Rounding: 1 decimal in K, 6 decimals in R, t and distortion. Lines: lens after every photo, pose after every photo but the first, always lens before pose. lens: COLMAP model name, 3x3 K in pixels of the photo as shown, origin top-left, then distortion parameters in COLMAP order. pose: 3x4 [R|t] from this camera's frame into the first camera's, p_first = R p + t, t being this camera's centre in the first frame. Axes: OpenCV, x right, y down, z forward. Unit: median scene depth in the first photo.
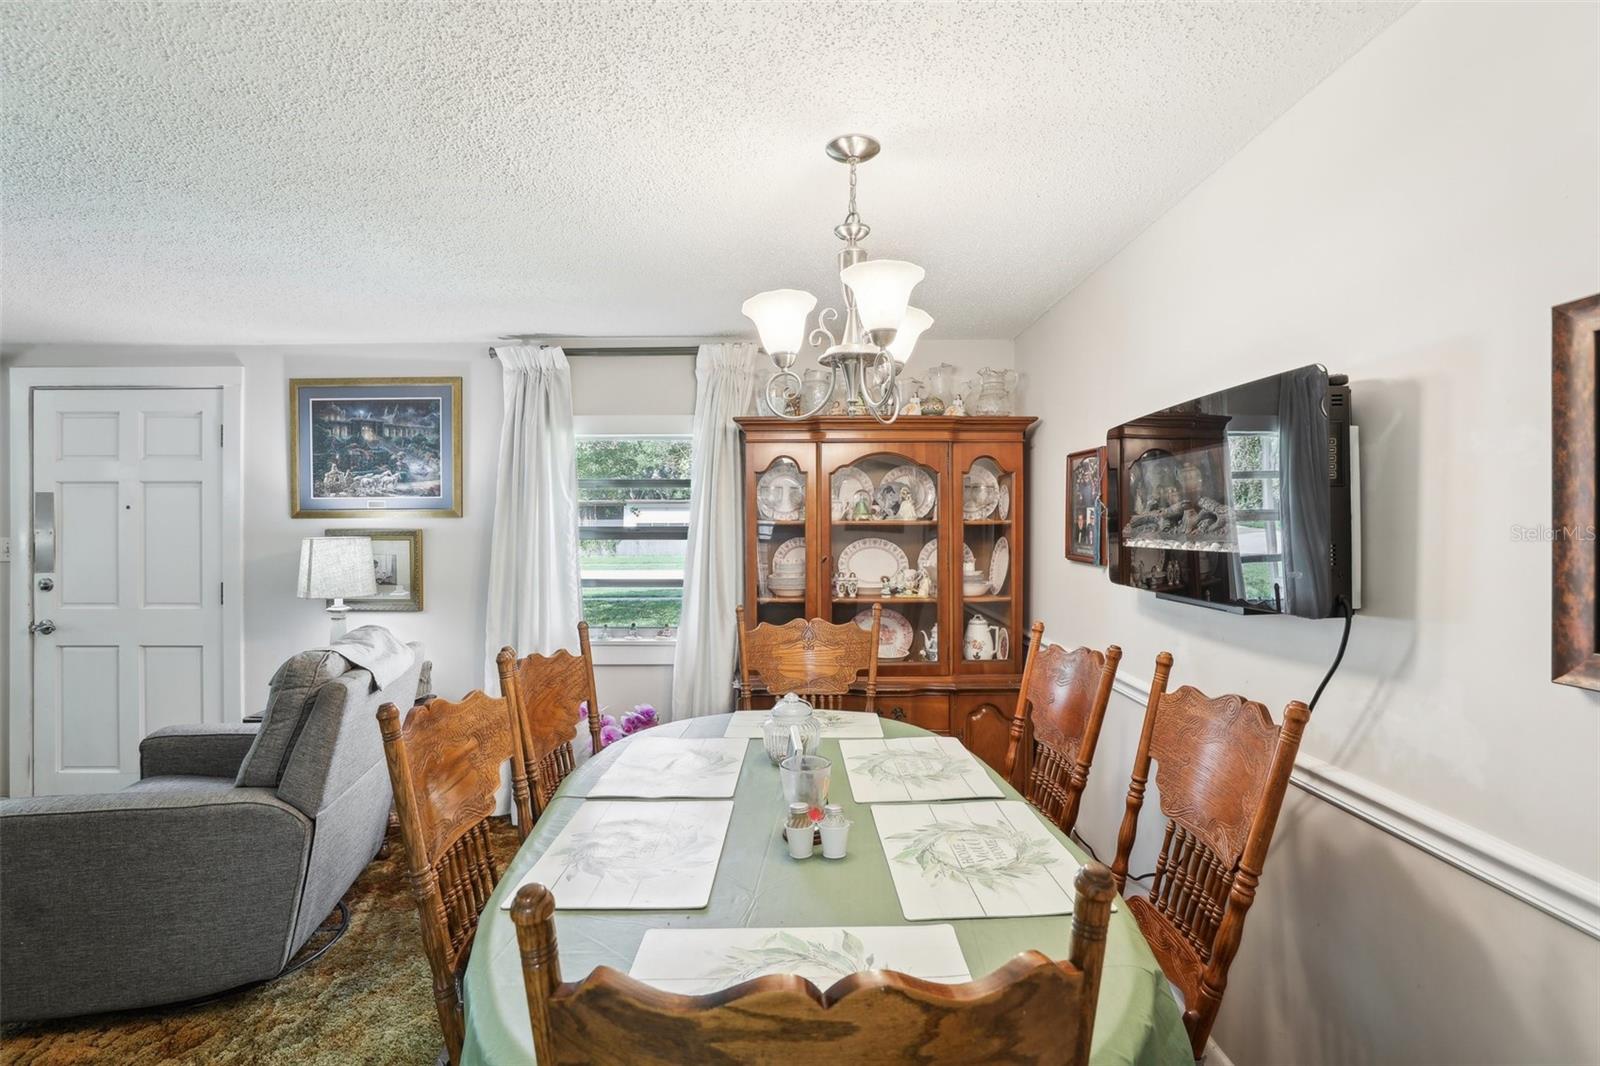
lens RADIAL K [[743.0, 0, 799.9], [0, 743.0, 528.4], [0, 0, 1]] dist [-0.027268, 0.006920]
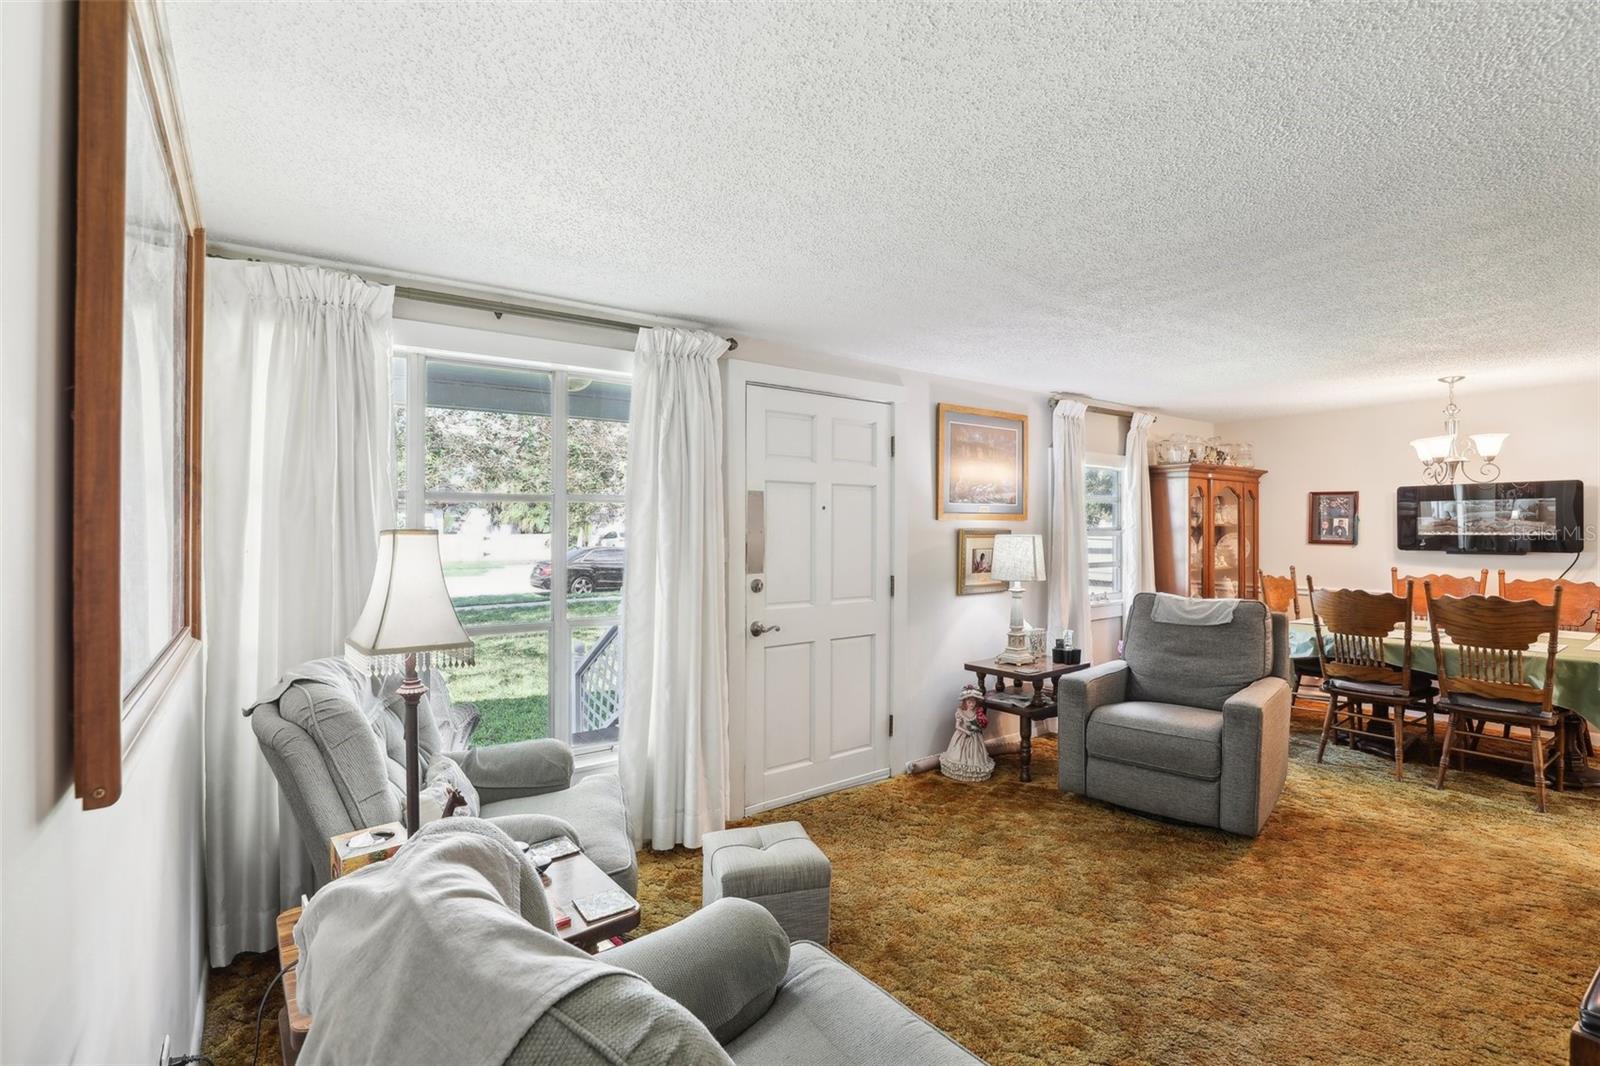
lens RADIAL K [[743.0, 0, 800.7], [0, 743.0, 526.7], [0, 0, 1]] dist [-0.027268, 0.006920]
pose [[0.797650, 0.001803, 0.603118, -1.671785], [0.000495, 0.999993, -0.003644, 0.002357], [-0.603121, 0.003206, 0.797643, 0.174984]]
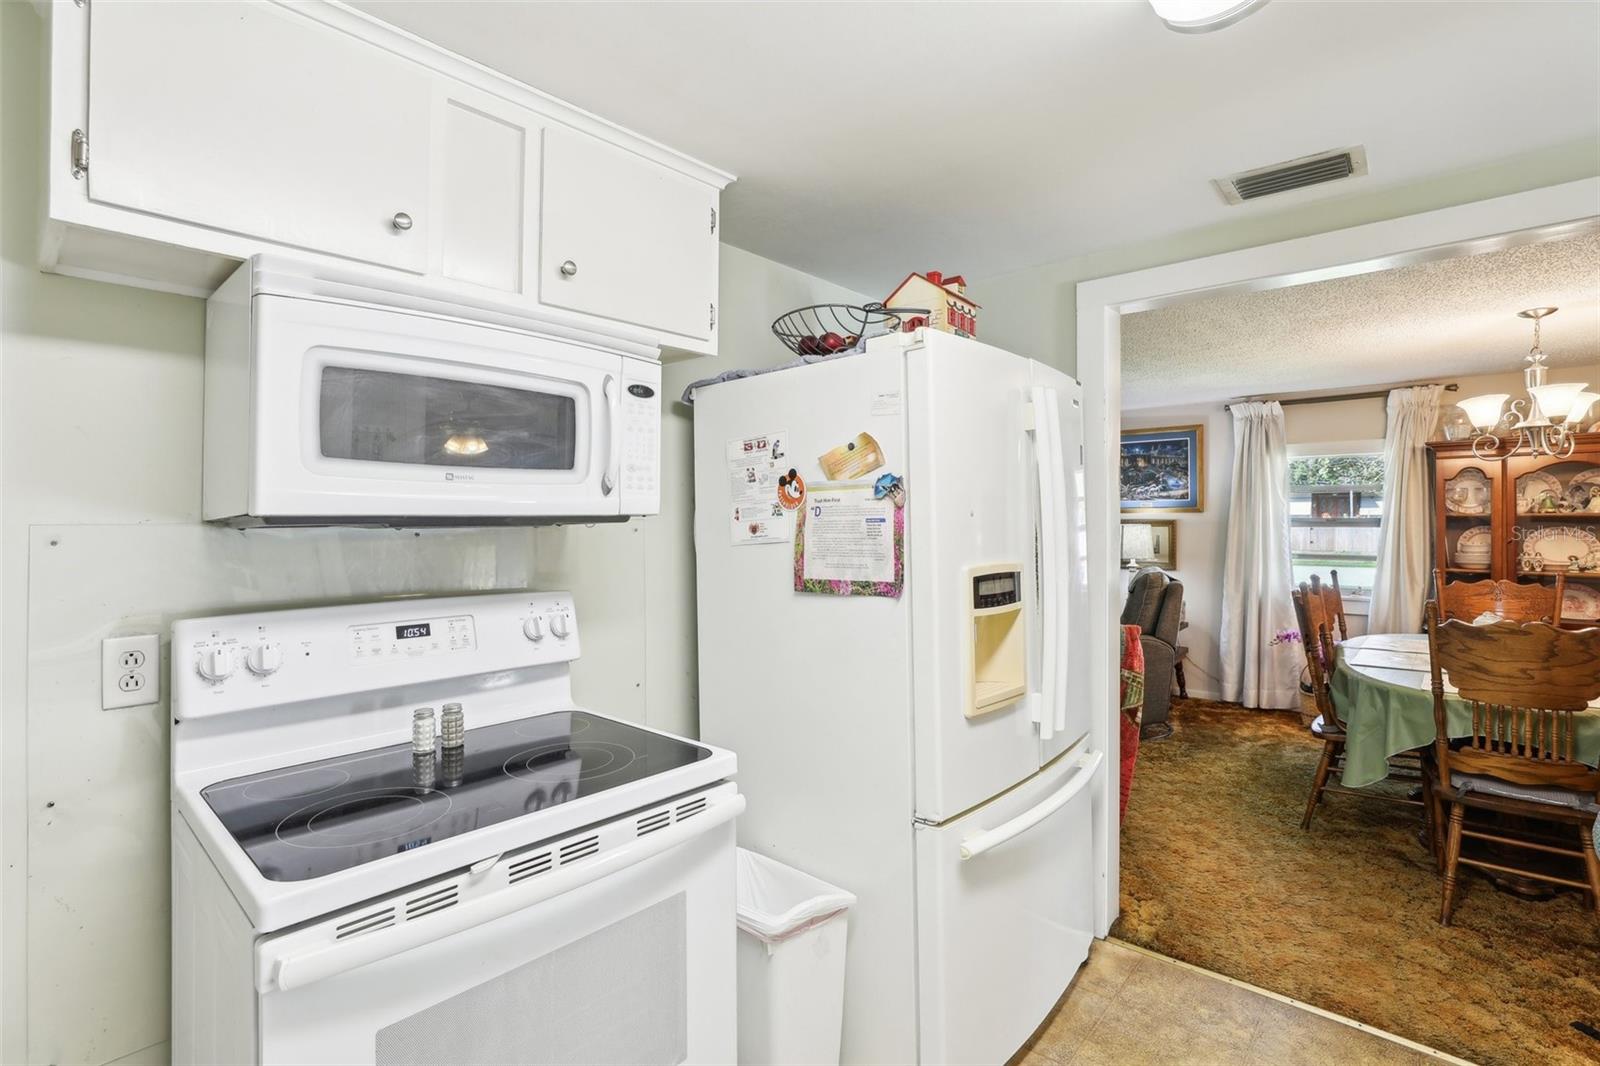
lens RADIAL K [[743.0, 0, 806.2], [0, 743.0, 524.1], [0, 0, 1]] dist [-0.027268, 0.006920]
pose [[0.750016, 0.003890, -0.661408, -0.047961], [-0.000243, 0.999984, 0.005606, 0.002111], [0.661420, -0.004044, 0.750005, -0.800241]]
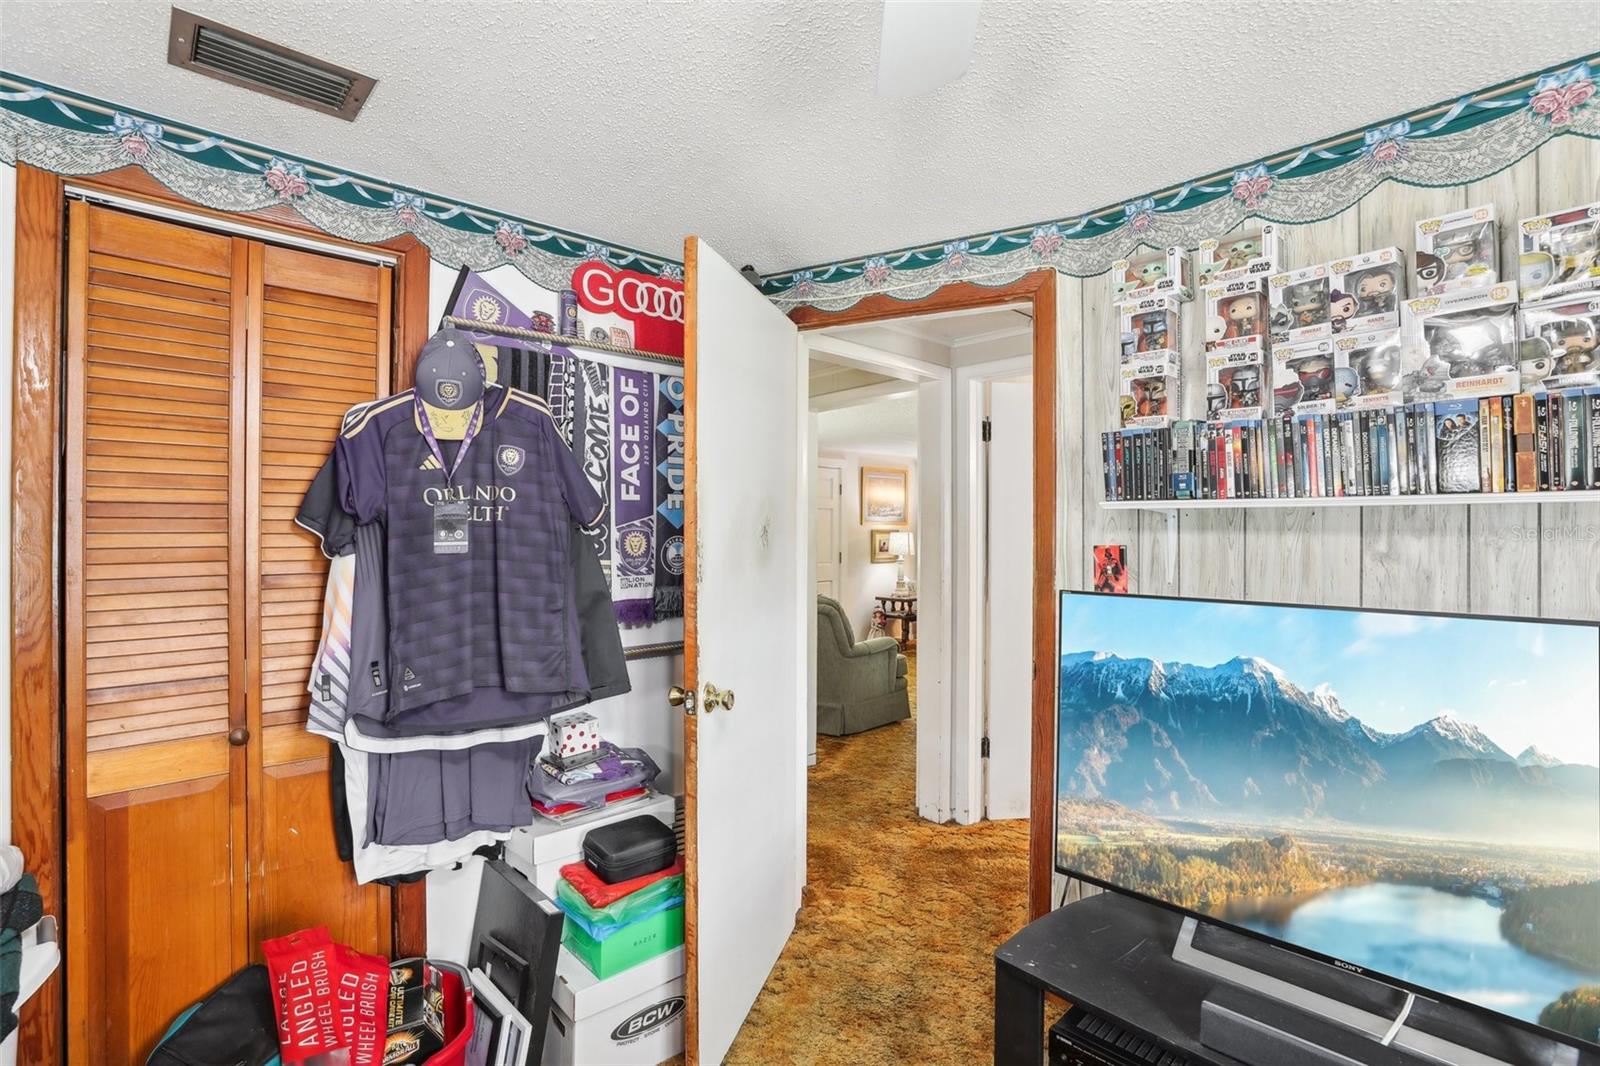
lens RADIAL K [[743.0, 0, 798.6], [0, 743.0, 530.4], [0, 0, 1]] dist [-0.027268, 0.006920]
pose [[0.720419, 0.001558, 0.693538, -2.658193], [0.003503, 0.999977, -0.005885, 0.019785], [-0.693531, 0.006669, 0.720396, -0.650905]]
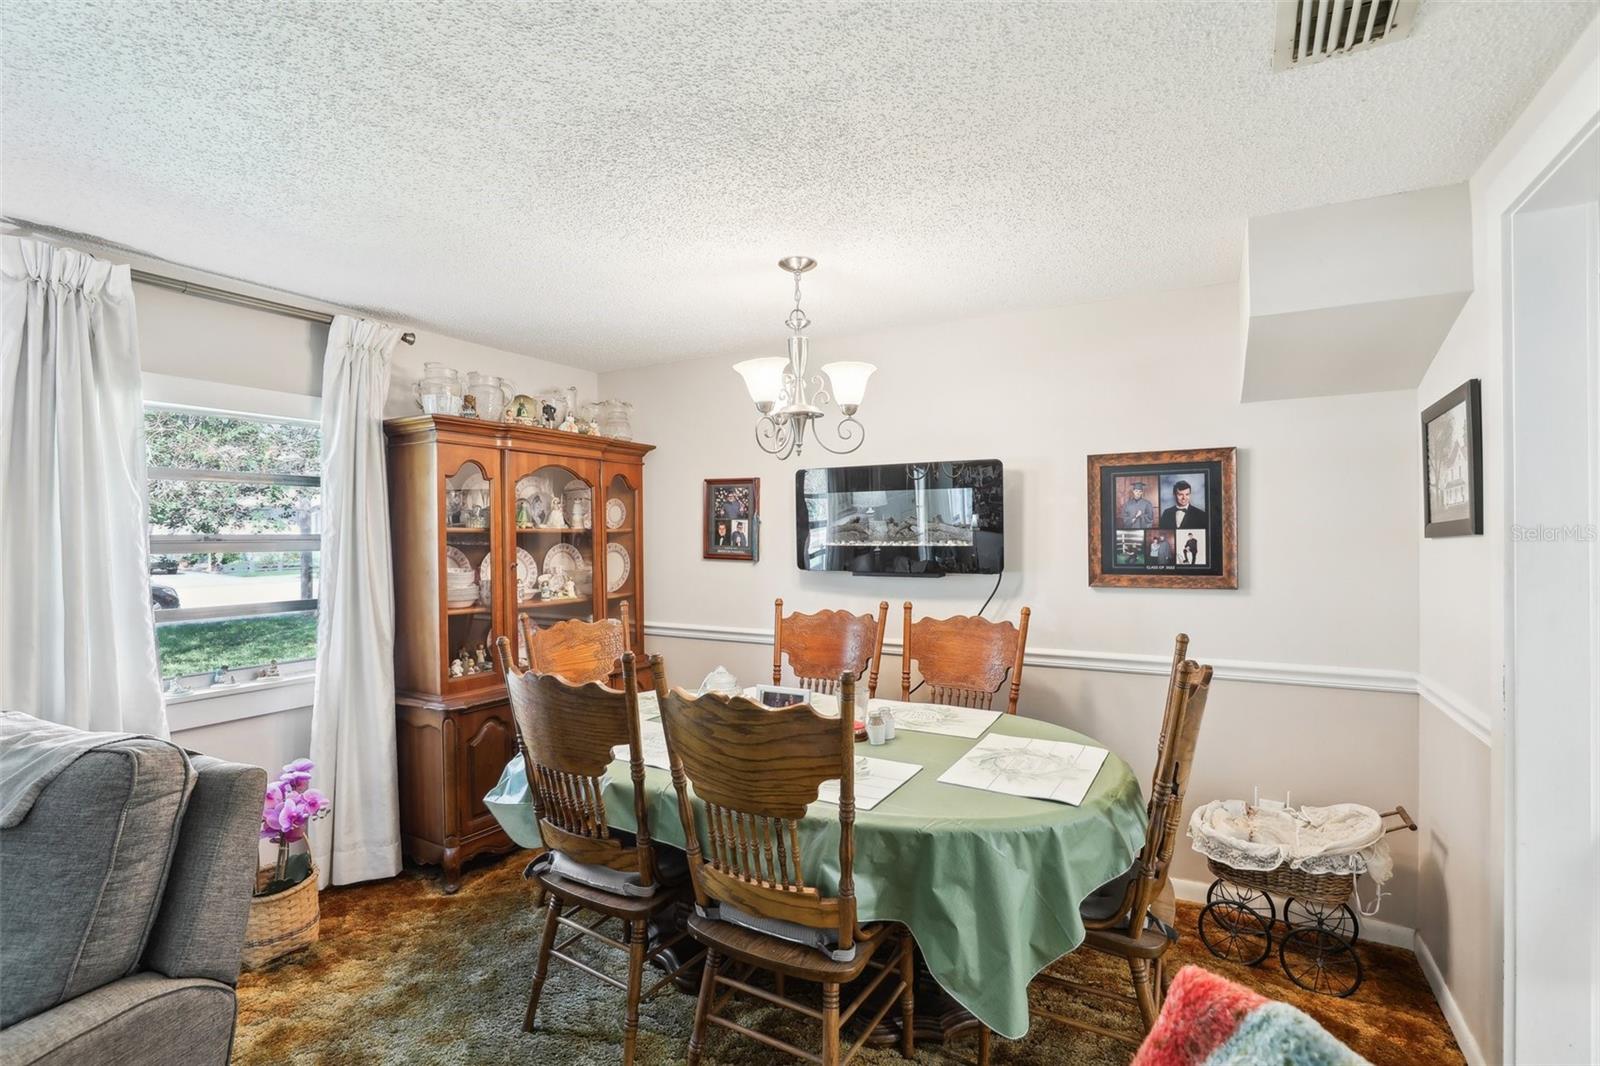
lens RADIAL K [[743.0, 0, 796.8], [0, 743.0, 539.3], [0, 0, 1]] dist [-0.027268, 0.006920]
pose [[0.497102, -0.006767, 0.867666, -0.595981], [0.003743, 0.999977, 0.005655, 0.000307], [-0.867684, 0.000437, 0.497116, 0.153341]]
